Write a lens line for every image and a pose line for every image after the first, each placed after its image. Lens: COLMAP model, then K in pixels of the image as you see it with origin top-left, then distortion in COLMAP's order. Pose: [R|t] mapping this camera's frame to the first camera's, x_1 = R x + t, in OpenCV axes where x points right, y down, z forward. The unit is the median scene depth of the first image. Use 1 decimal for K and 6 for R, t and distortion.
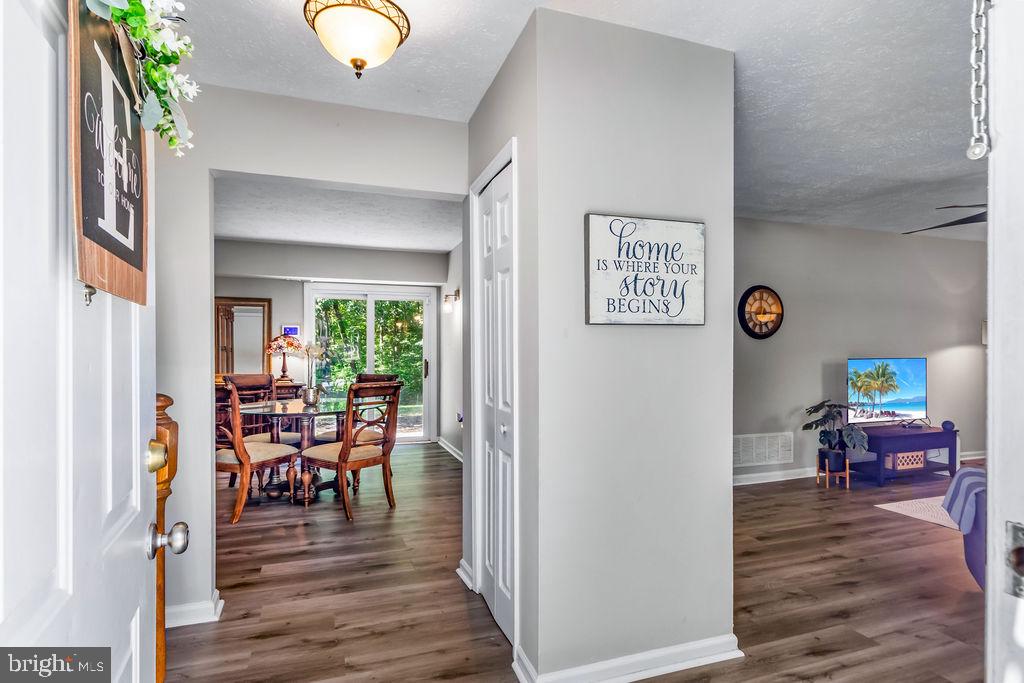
lens RADIAL K [[535.4, 0, 520.8], [0, 535.4, 350.8], [0, 0, 1]] dist [-0.002571, -0.001601]
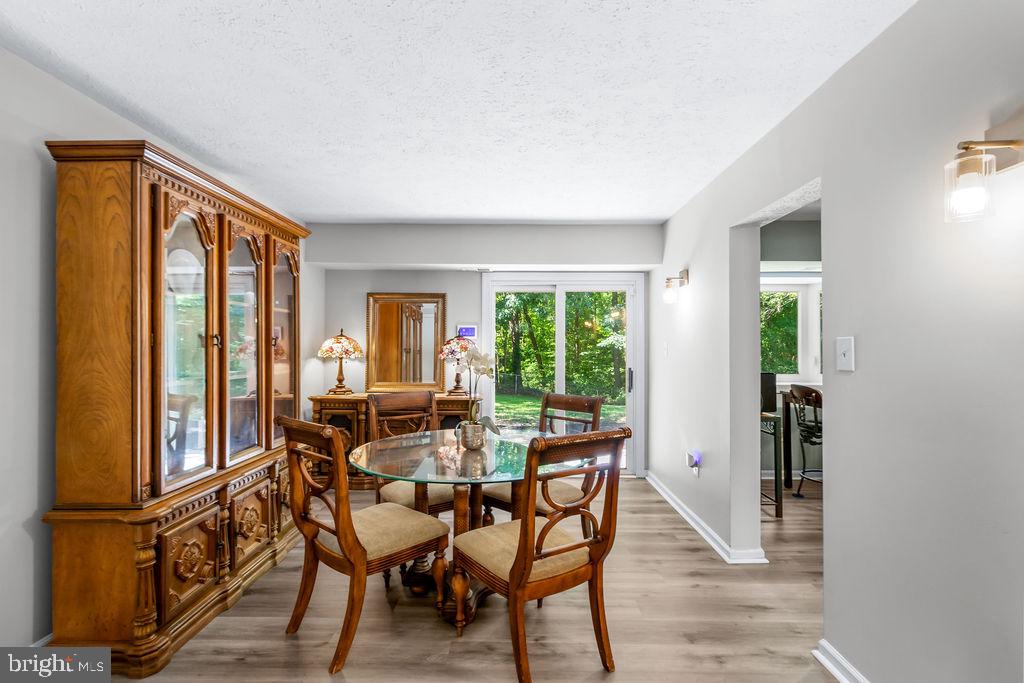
lens RADIAL K [[475.1, 0, 510.0], [0, 475.1, 346.2], [0, 0, 1]] dist [-0.001437, -0.001586]
pose [[0.933971, 0.002659, -0.357340, -0.109469], [-0.004266, 0.999984, -0.003709, -0.012948], [0.357324, 0.004989, 0.933967, 0.352803]]
